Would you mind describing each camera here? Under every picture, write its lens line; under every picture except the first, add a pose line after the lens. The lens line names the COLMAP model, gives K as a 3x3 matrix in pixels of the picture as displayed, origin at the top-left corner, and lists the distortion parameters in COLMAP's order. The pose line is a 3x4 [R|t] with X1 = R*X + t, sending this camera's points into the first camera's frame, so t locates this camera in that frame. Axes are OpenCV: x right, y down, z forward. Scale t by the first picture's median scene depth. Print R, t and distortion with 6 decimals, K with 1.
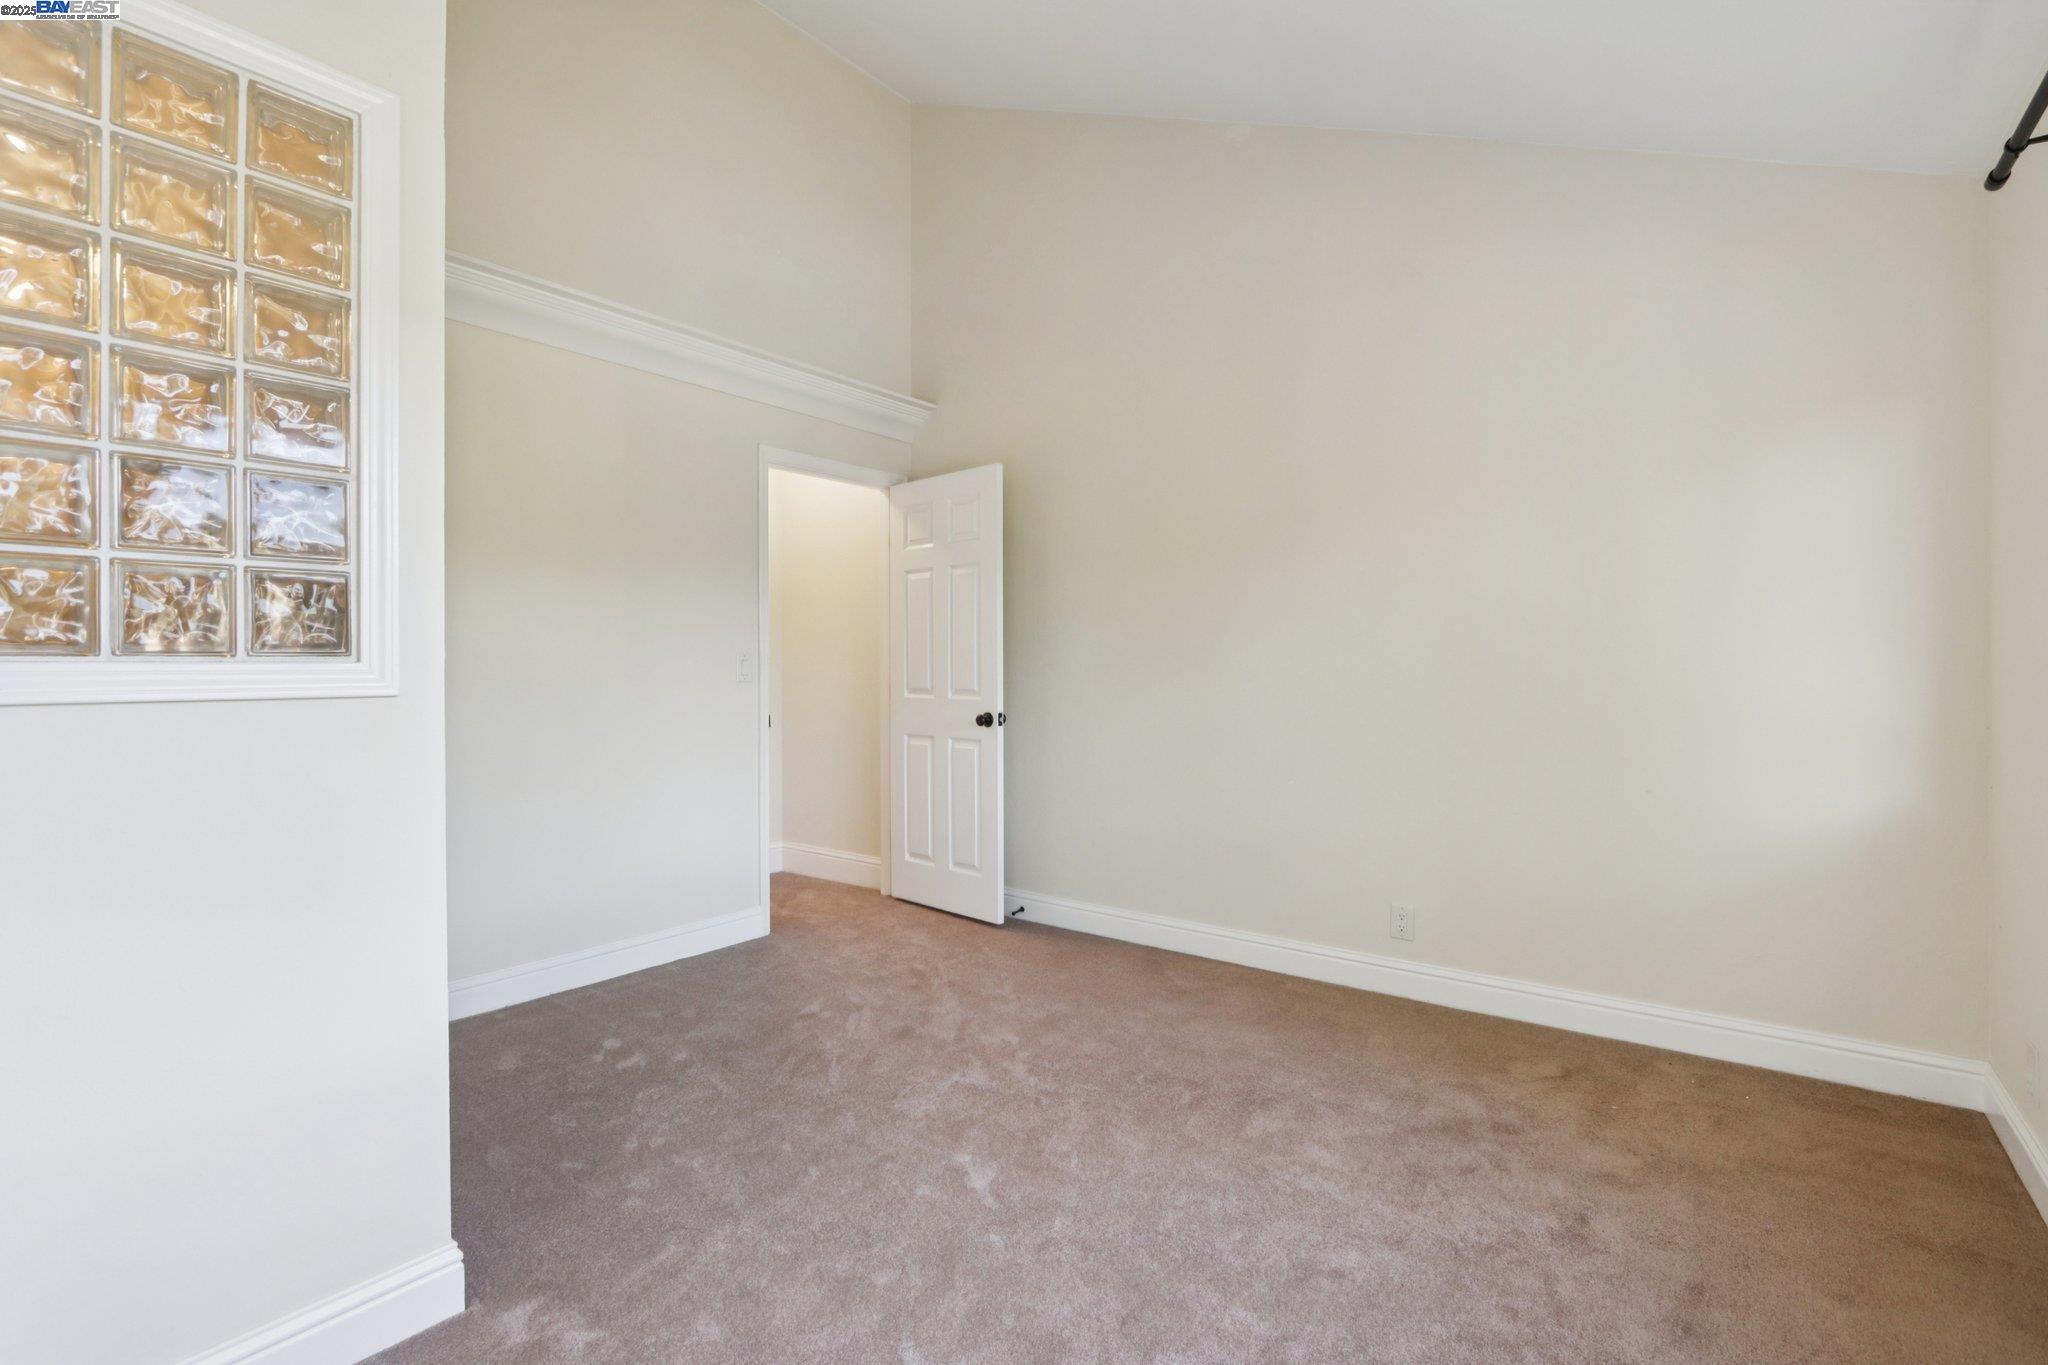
lens RADIAL K [[944.8, 0, 1029.7], [0, 944.8, 672.6], [0, 0, 1]] dist [-0.011927, -0.000122]
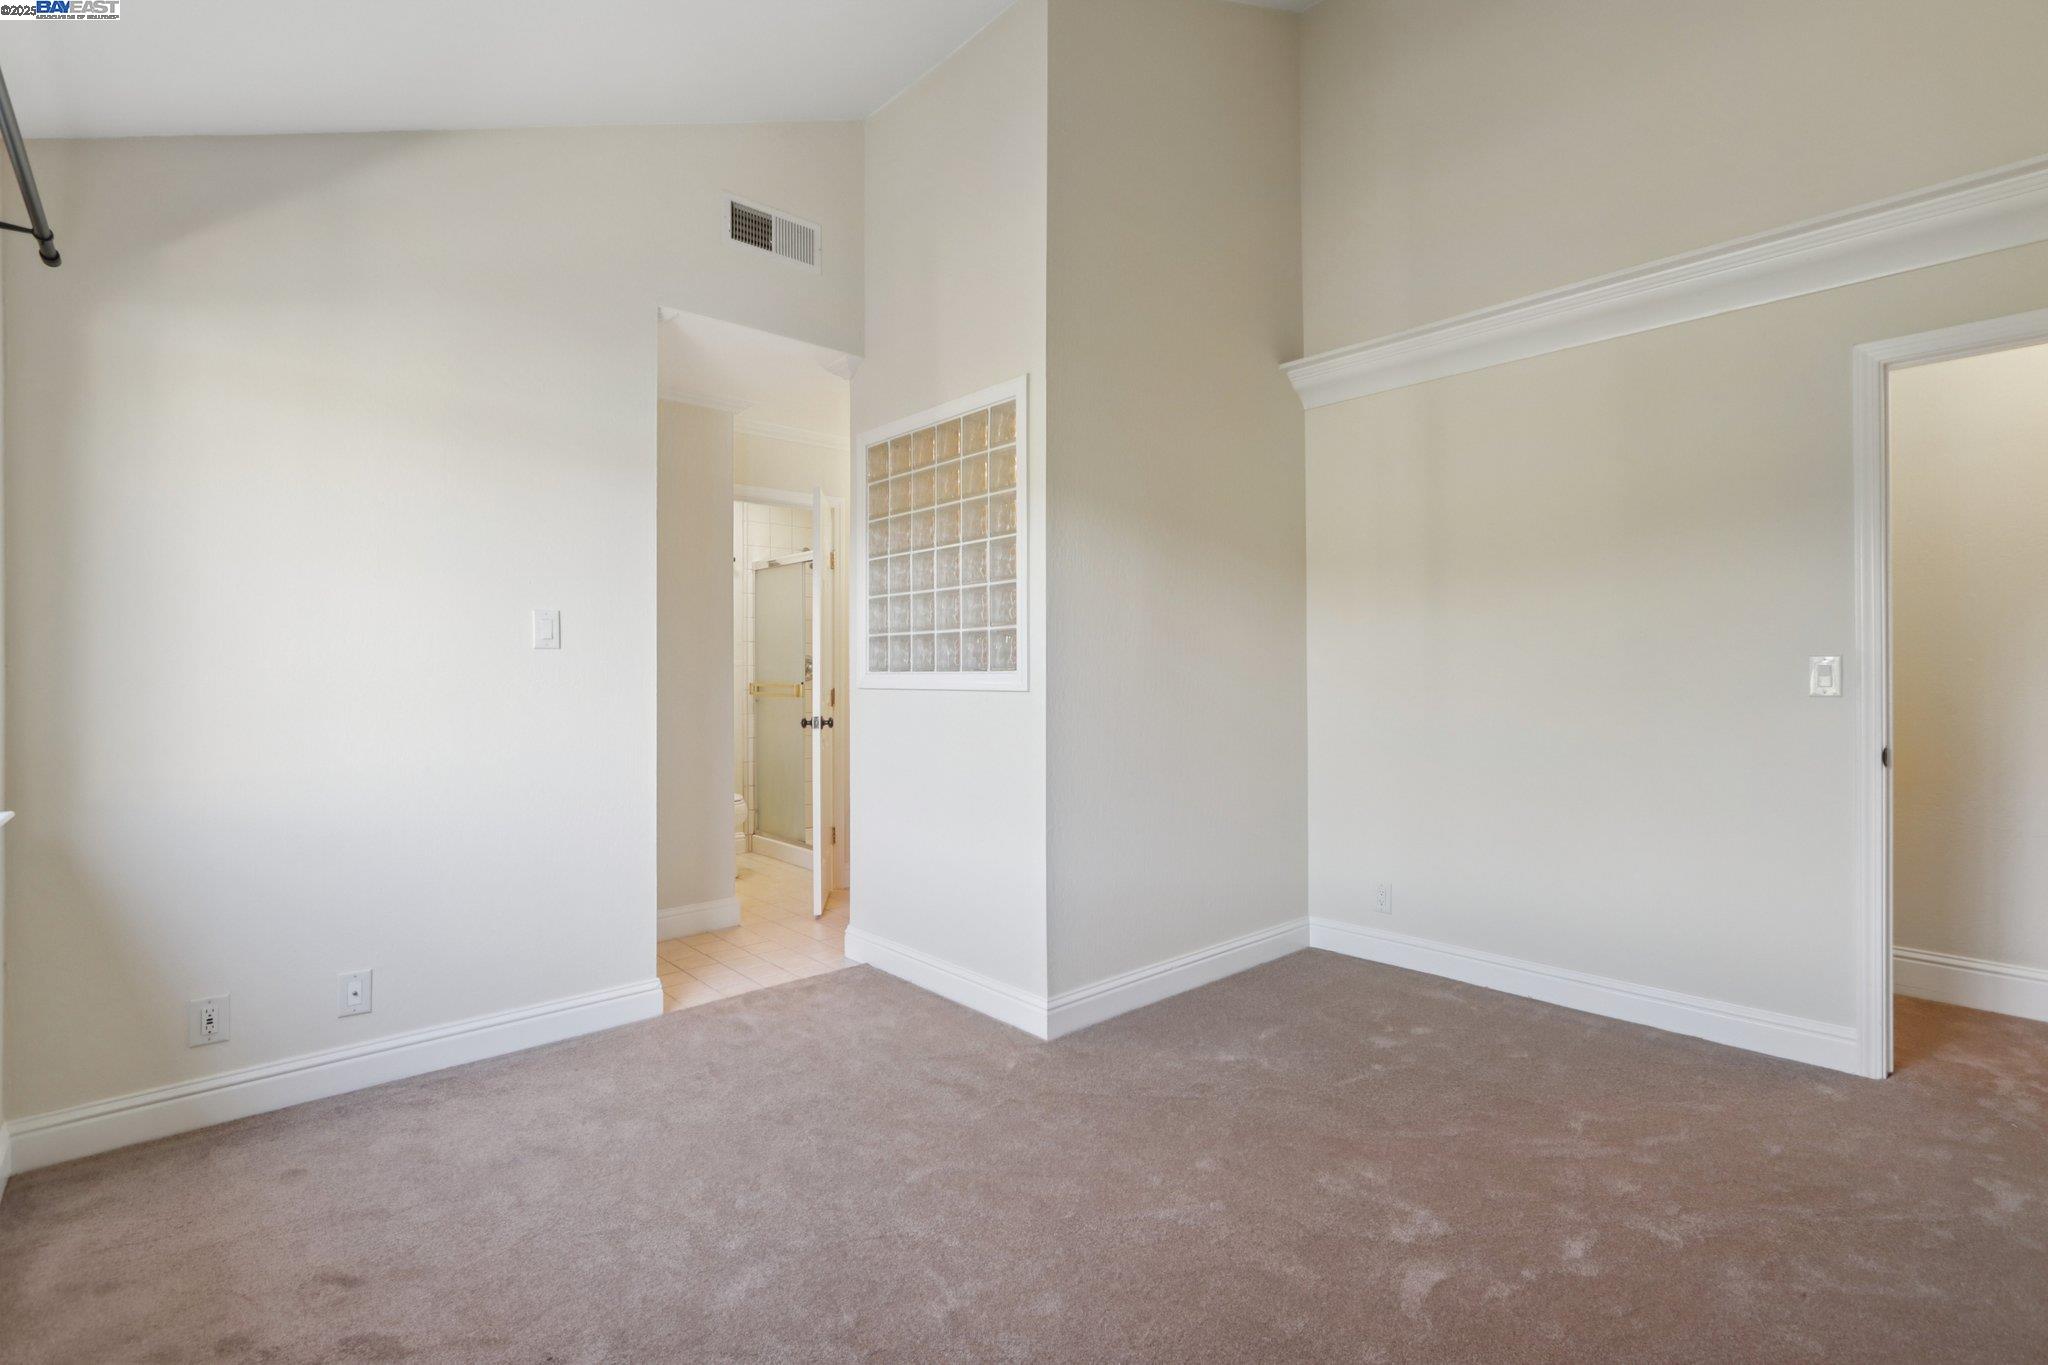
lens RADIAL K [[944.8, 0, 1029.7], [0, 944.8, 672.6], [0, 0, 1]] dist [-0.011927, -0.000122]
pose [[-0.178703, 0.014339, -0.983799, 0.621405], [-0.000303, 0.999893, 0.014629, -0.023091], [0.983903, 0.002913, -0.178680, 0.698175]]
